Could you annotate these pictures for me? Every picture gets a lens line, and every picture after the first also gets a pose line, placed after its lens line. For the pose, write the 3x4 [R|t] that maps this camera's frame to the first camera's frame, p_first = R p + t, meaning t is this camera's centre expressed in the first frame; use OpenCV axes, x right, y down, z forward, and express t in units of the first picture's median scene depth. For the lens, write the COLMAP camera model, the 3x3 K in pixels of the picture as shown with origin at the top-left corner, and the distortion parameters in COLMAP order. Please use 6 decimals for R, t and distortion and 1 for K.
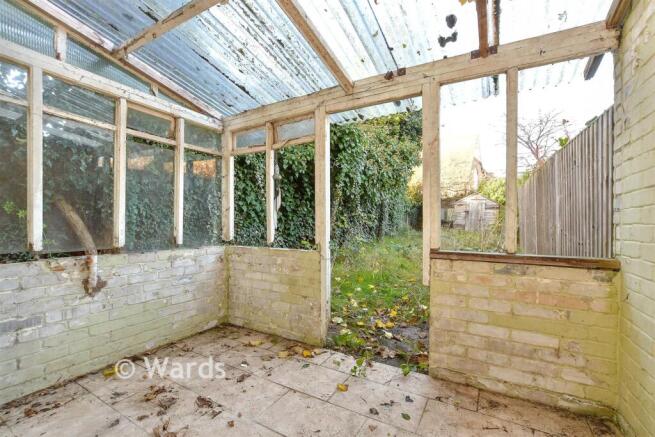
lens RADIAL K [[297.9, 0, 327.5], [0, 297.9, 218.5], [0, 0, 1]] dist [-0.003312, -0.000360]
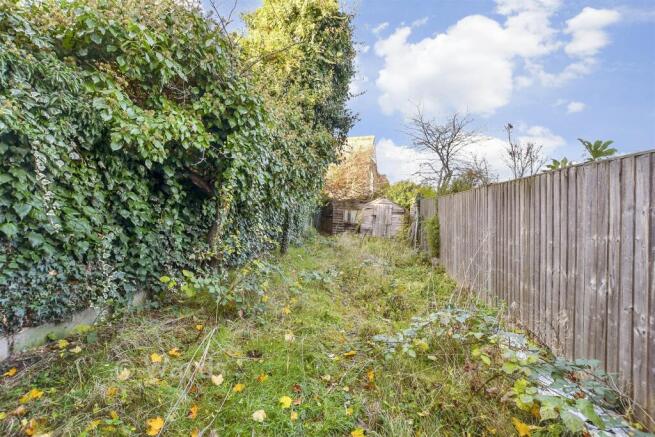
lens RADIAL K [[297.9, 0, 327.5], [0, 297.9, 218.5], [0, 0, 1]] dist [-0.003312, -0.000360]
pose [[0.943508, 0.017211, 0.330903, 0.028020], [-0.023944, 0.999581, 0.016280, -0.055370], [-0.330484, -0.023283, 0.943525, 0.317971]]
